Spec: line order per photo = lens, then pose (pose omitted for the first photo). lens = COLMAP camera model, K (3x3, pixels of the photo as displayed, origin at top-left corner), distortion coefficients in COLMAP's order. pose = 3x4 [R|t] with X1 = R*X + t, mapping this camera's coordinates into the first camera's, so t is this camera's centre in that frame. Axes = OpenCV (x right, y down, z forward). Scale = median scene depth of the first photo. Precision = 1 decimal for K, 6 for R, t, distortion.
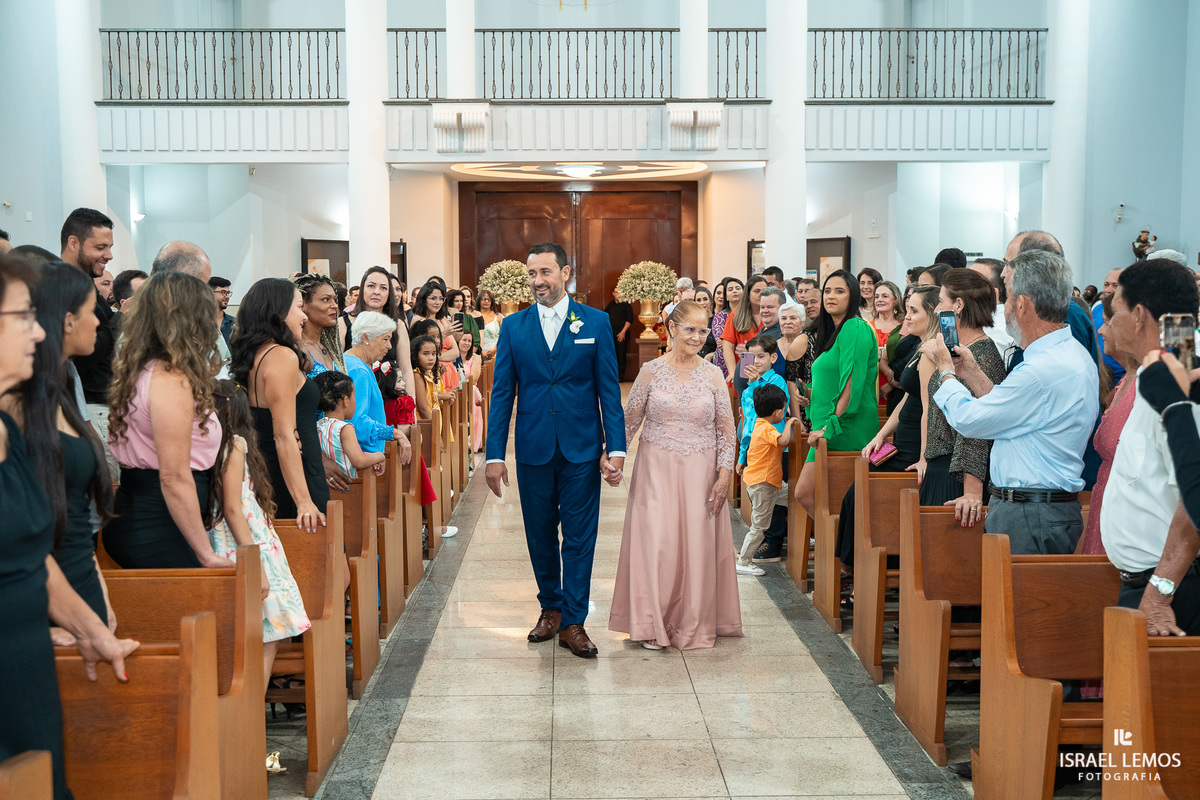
lens RADIAL K [[1380.7, 0, 600.0], [0, 1380.7, 400.0], [0, 0, 1]] dist [-0.013632, 0.051998]
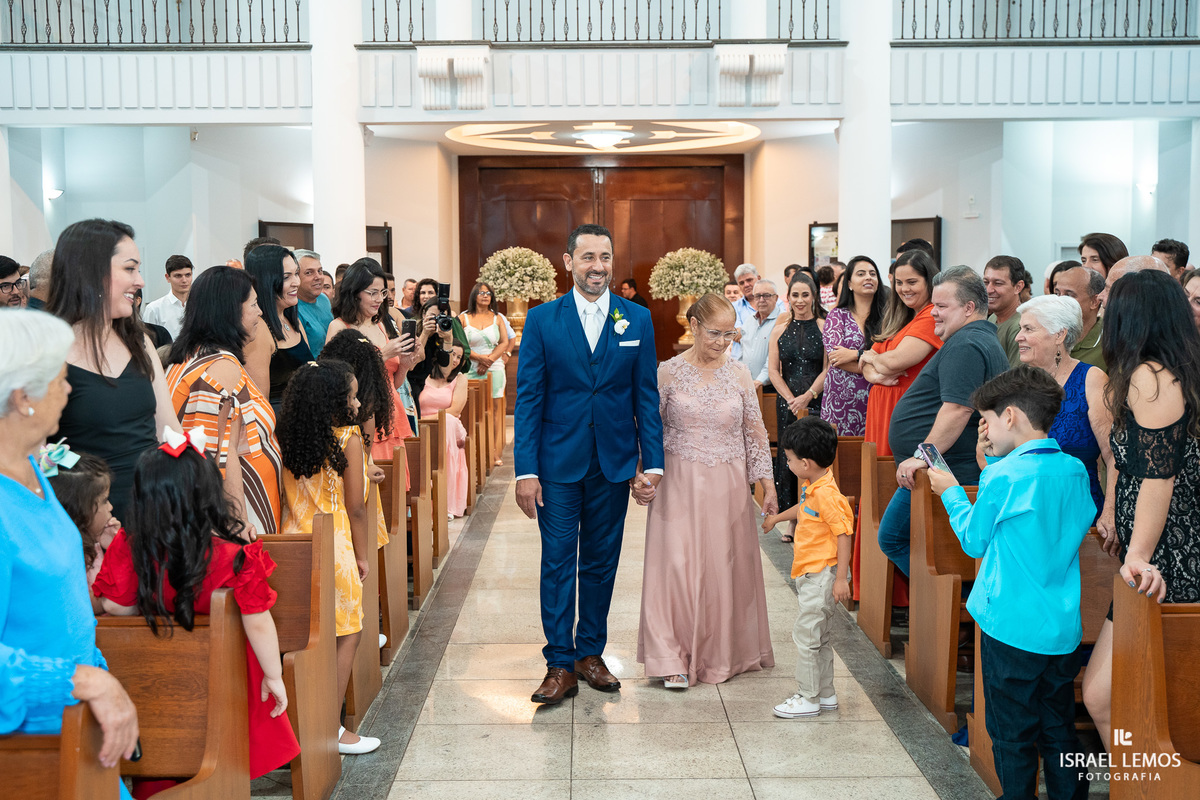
lens RADIAL K [[1338.3, 0, 600.0], [0, 1338.3, 400.0], [0, 0, 1]] dist [-0.019757, 0.088921]
pose [[0.999914, -0.001259, -0.013051, -0.007326], [0.001287, 0.999997, 0.002128, -0.014568], [0.013049, -0.002145, 0.999913, 0.235259]]
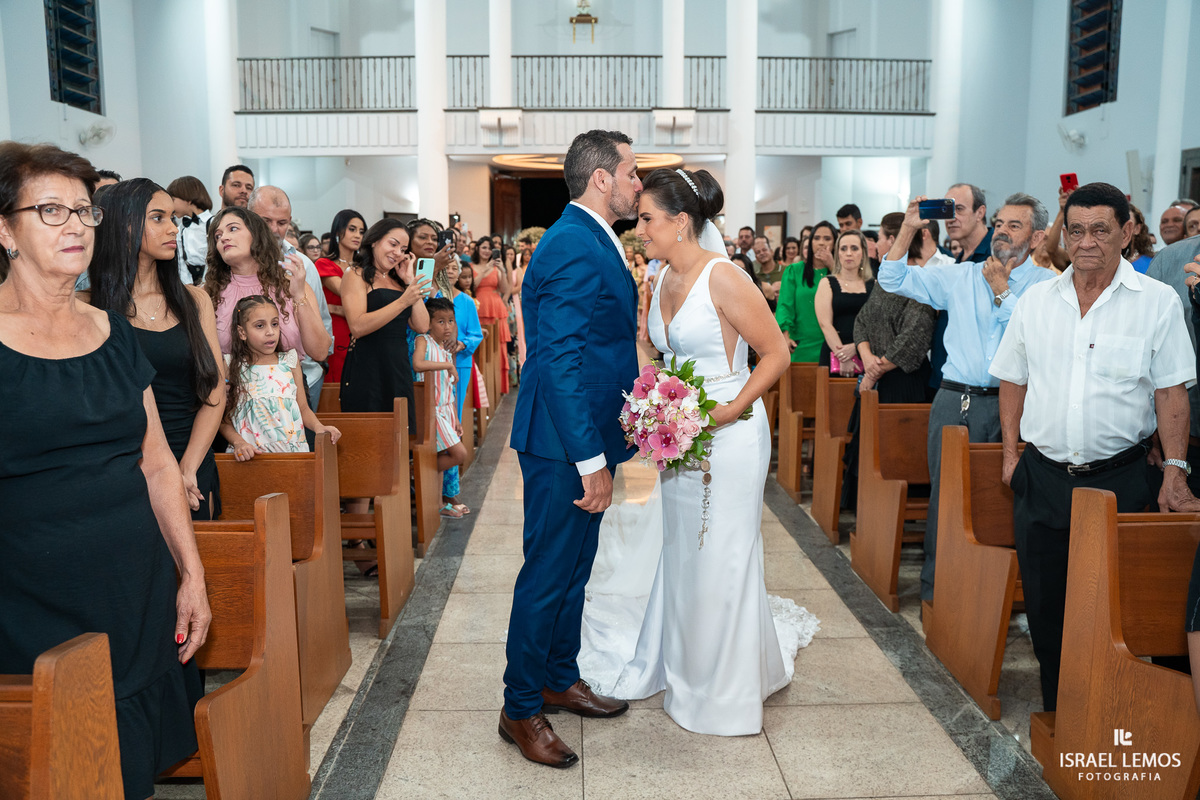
lens RADIAL K [[973.6, 0, 600.0], [0, 973.6, 400.0], [0, 0, 1]] dist [-0.122518, 0.103770]
pose [[0.999993, 0.002675, 0.002635, -0.005222], [-0.002845, 0.997770, 0.066689, 0.004764], [-0.002451, -0.066696, 0.997770, 0.040662]]
